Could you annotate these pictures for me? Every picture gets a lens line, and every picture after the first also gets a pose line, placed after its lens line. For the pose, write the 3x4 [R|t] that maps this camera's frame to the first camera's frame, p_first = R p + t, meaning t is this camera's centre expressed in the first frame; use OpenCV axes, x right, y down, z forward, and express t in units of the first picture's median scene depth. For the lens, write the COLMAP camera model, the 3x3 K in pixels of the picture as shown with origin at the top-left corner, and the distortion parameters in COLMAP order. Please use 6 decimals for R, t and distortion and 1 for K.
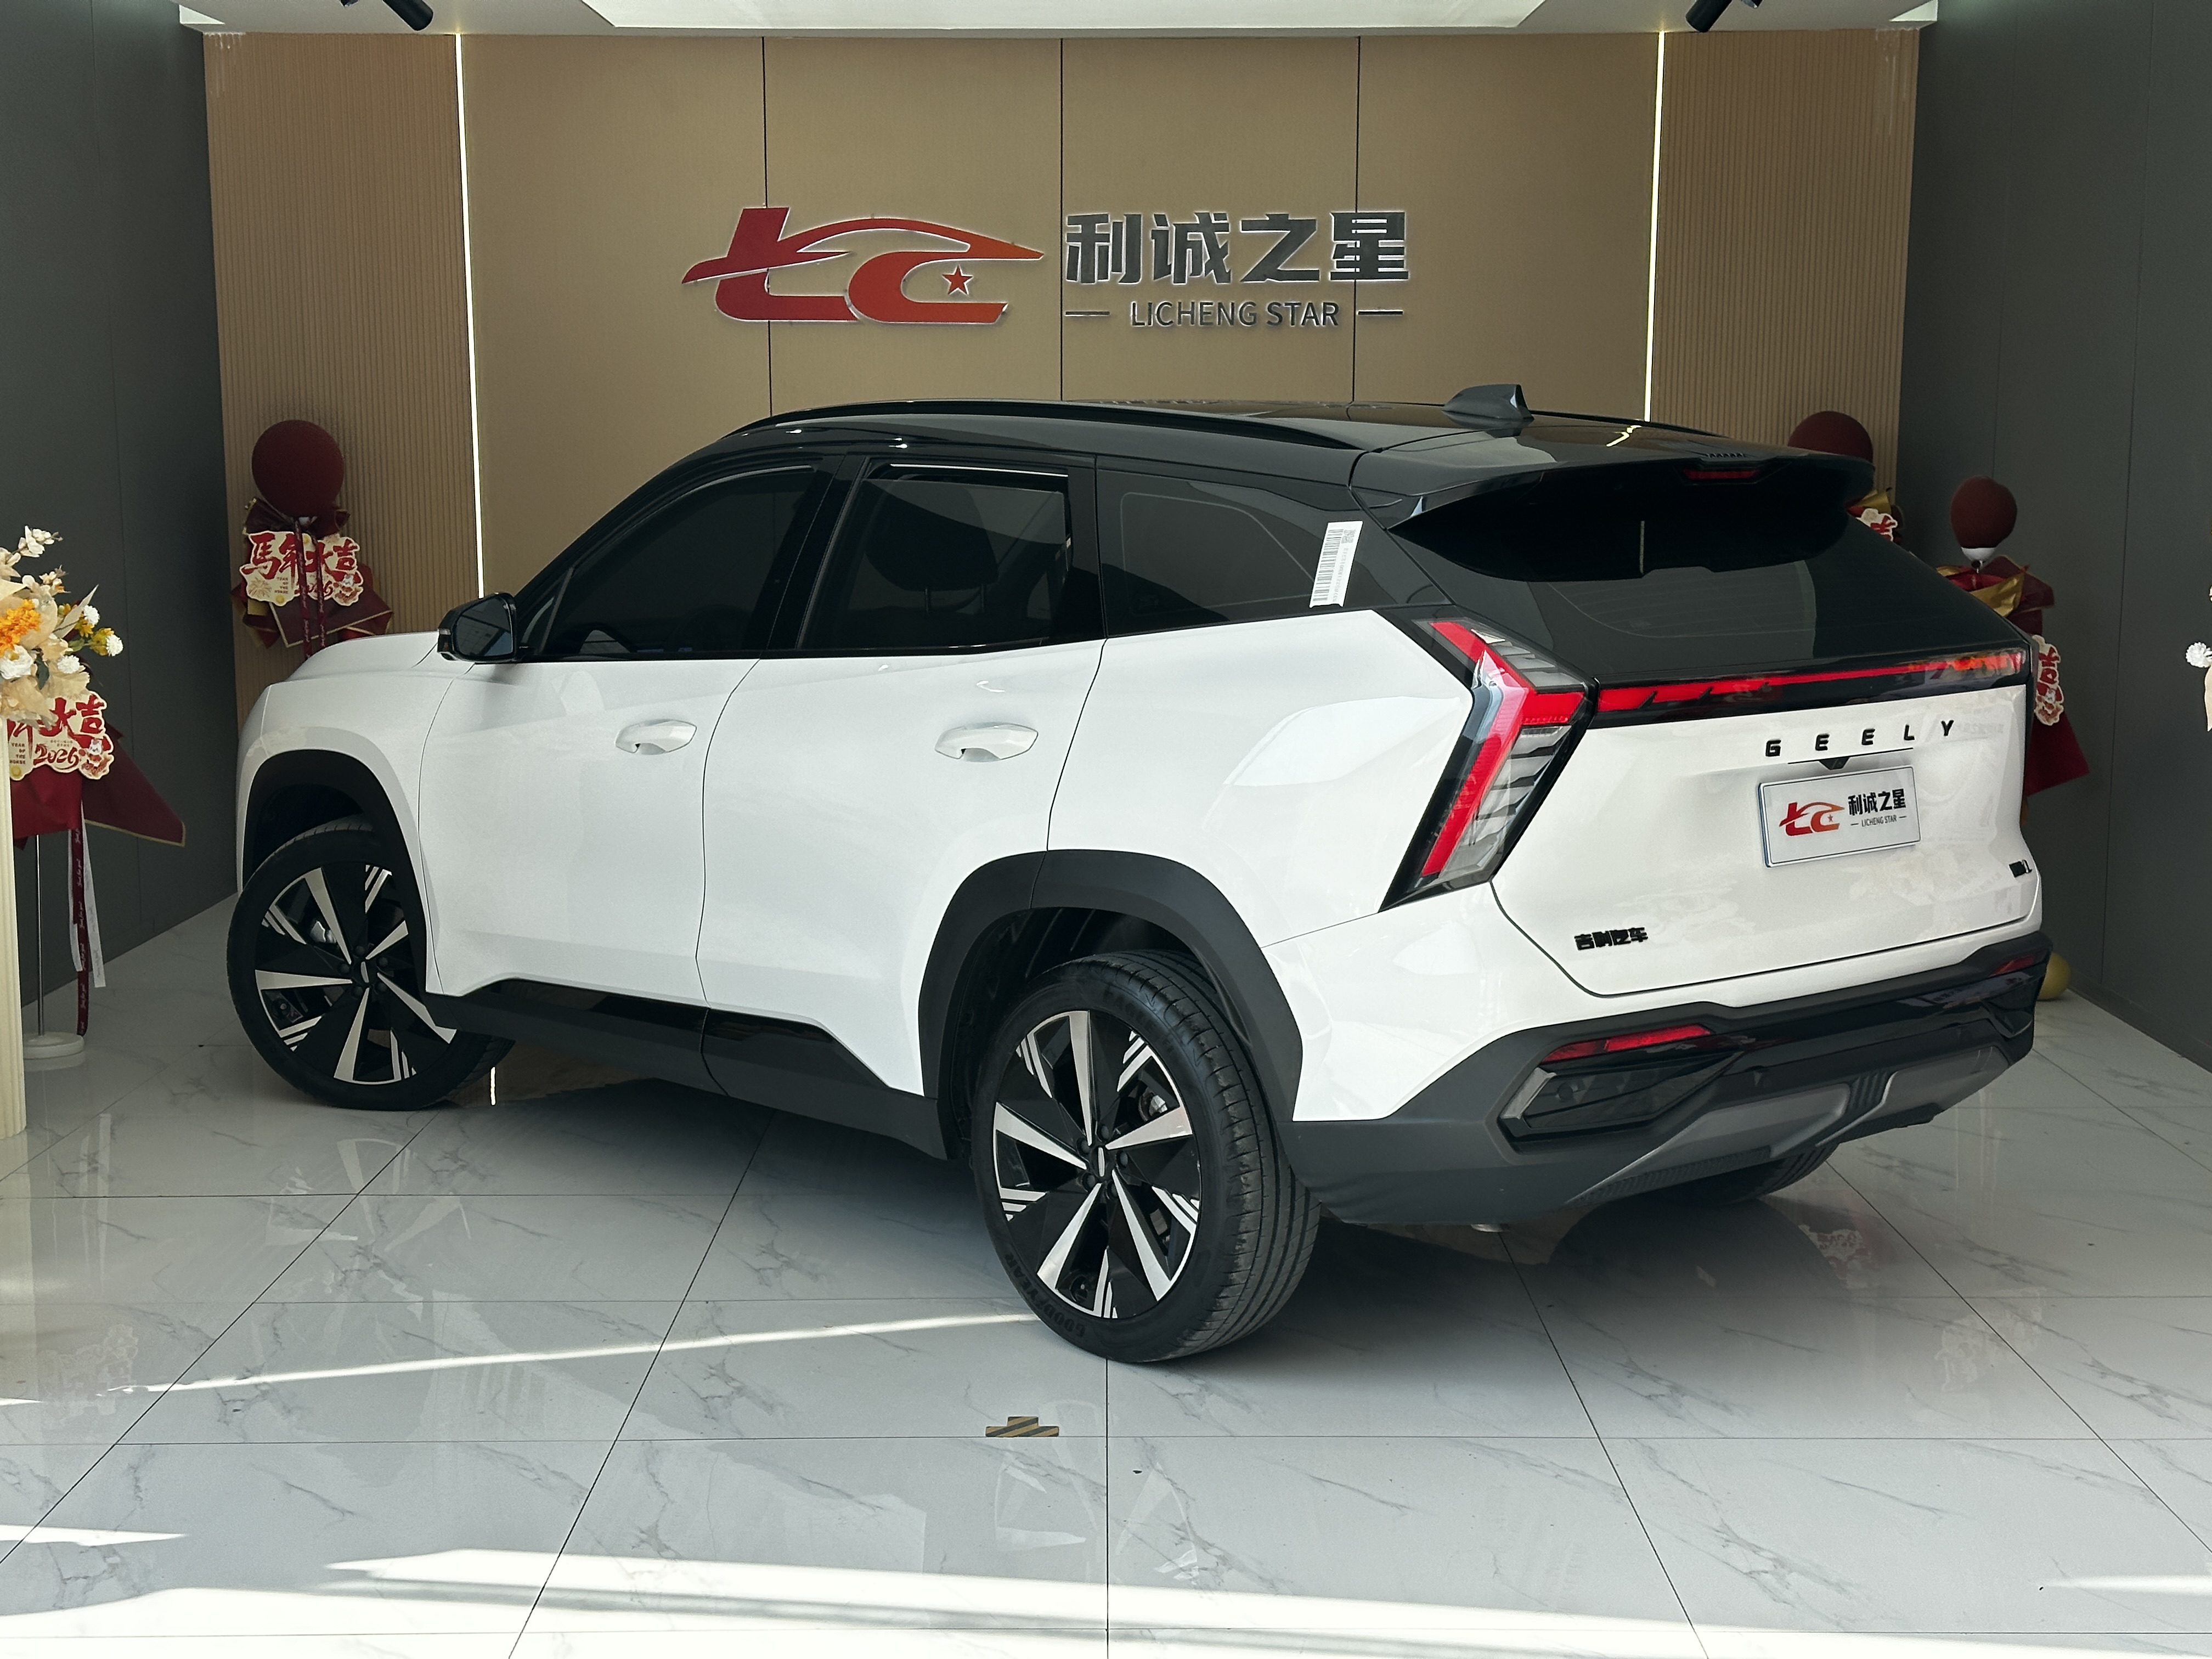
lens RADIAL K [[3124.0, 0, 1097.3], [0, 3124.0, 843.9], [0, 0, 1]] dist [0.174247, -0.345866]
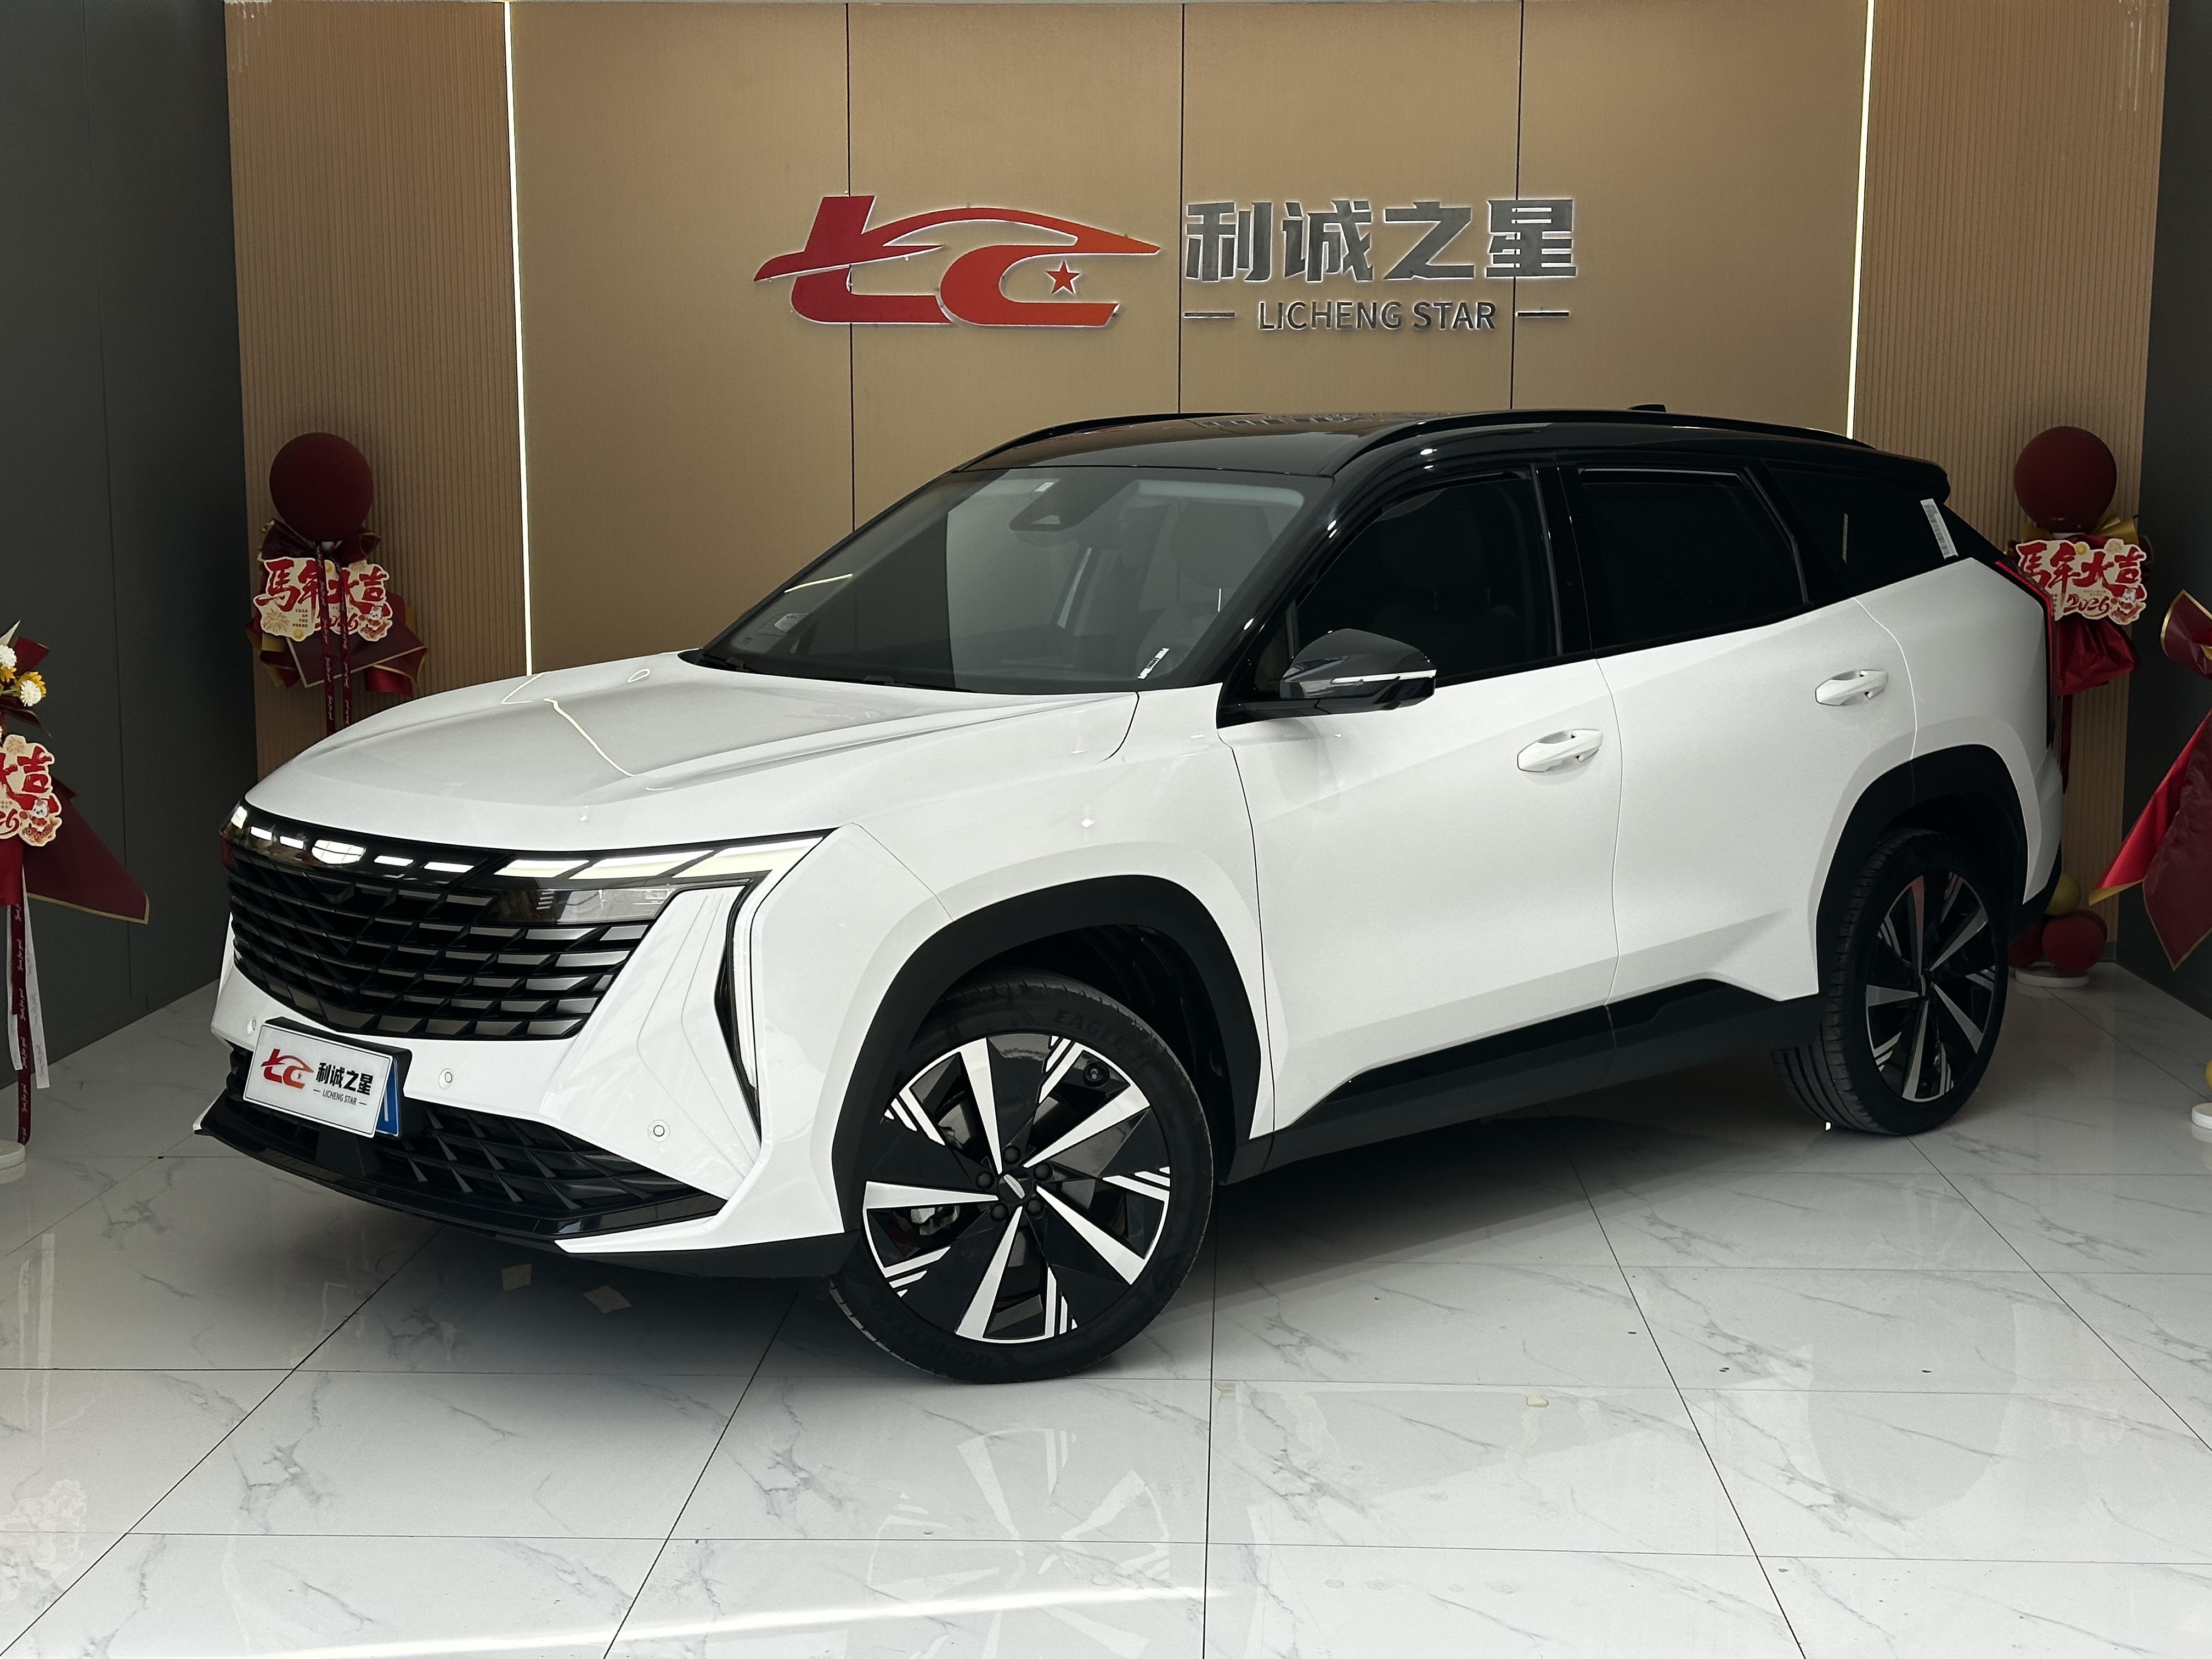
lens RADIAL K [[3112.0, 0, 1106.0], [0, 3112.0, 829.5], [0, 0, 1]] dist [0.190604, -0.430466]
pose [[0.999163, 0.008250, -0.040057, 0.004359], [-0.008779, 0.999876, -0.013046, -0.012667], [0.039944, 0.013387, 0.999112, 0.123304]]
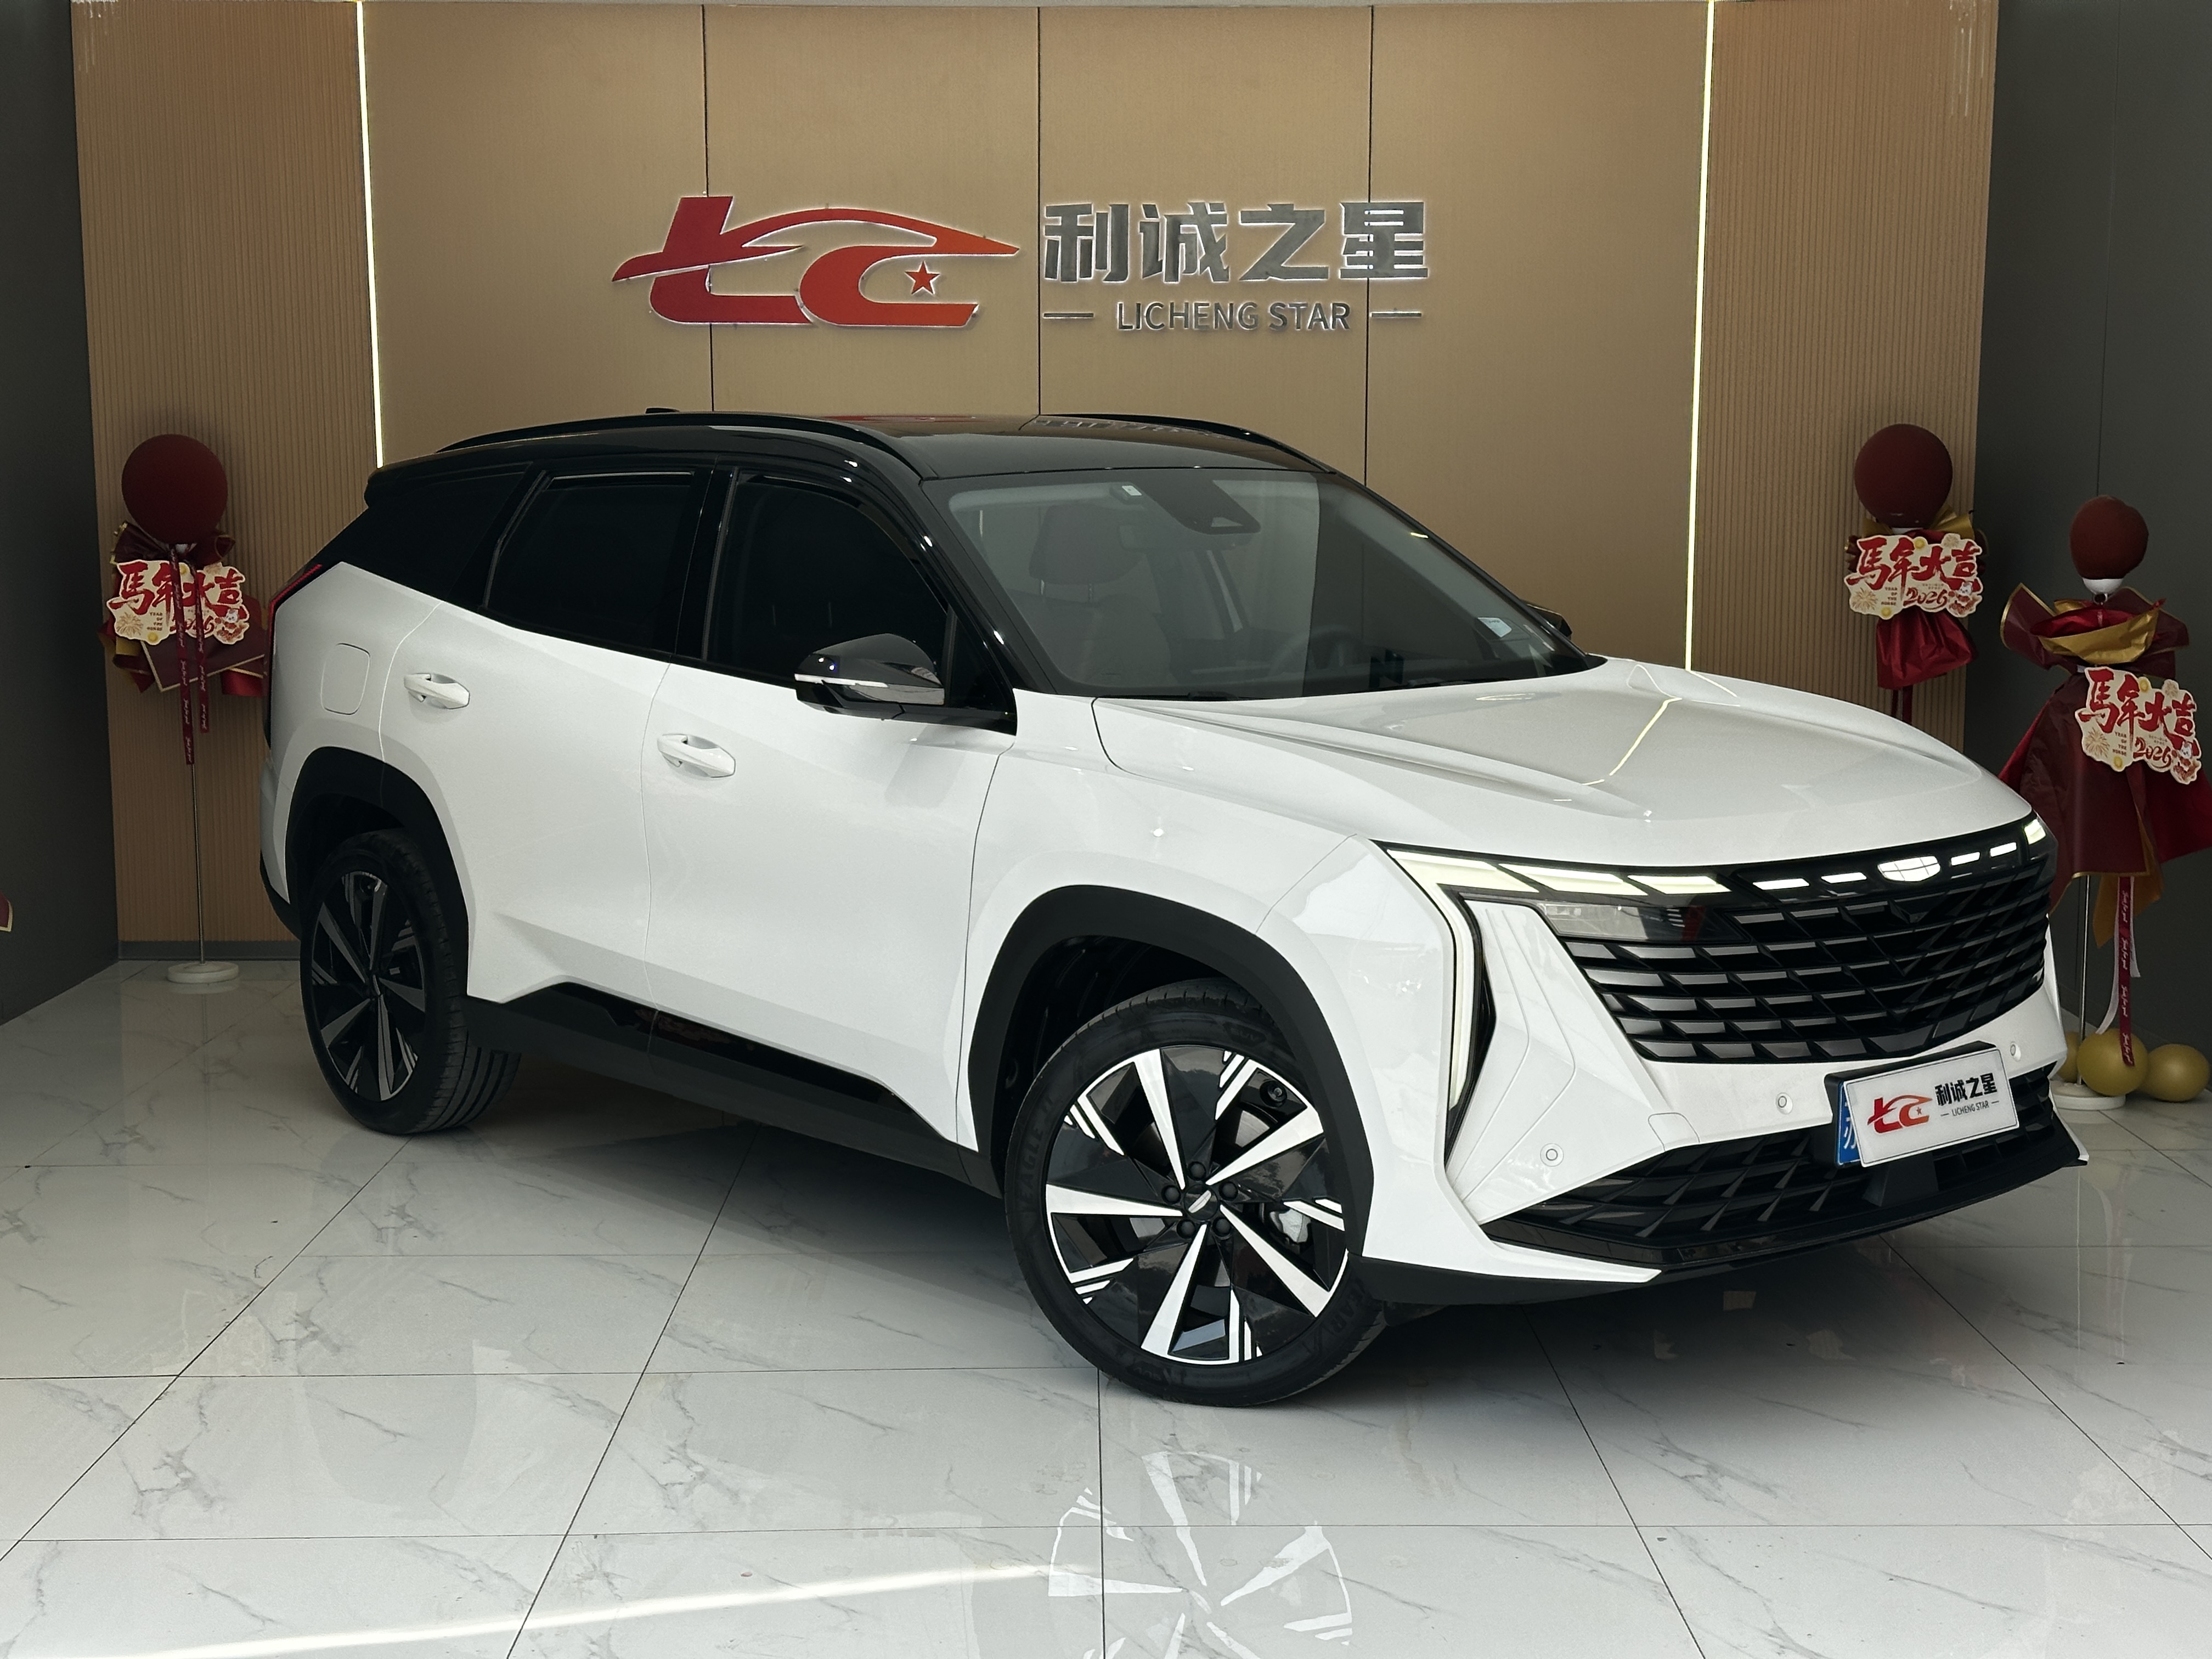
lens RADIAL K [[3112.0, 0, 1106.0], [0, 3112.0, 829.5], [0, 0, 1]] dist [0.190604, -0.430466]
pose [[0.999941, -0.001820, 0.010702, -0.002280], [0.001949, 0.999926, -0.012031, -0.012564], [-0.010679, 0.012052, 0.999870, 0.115689]]
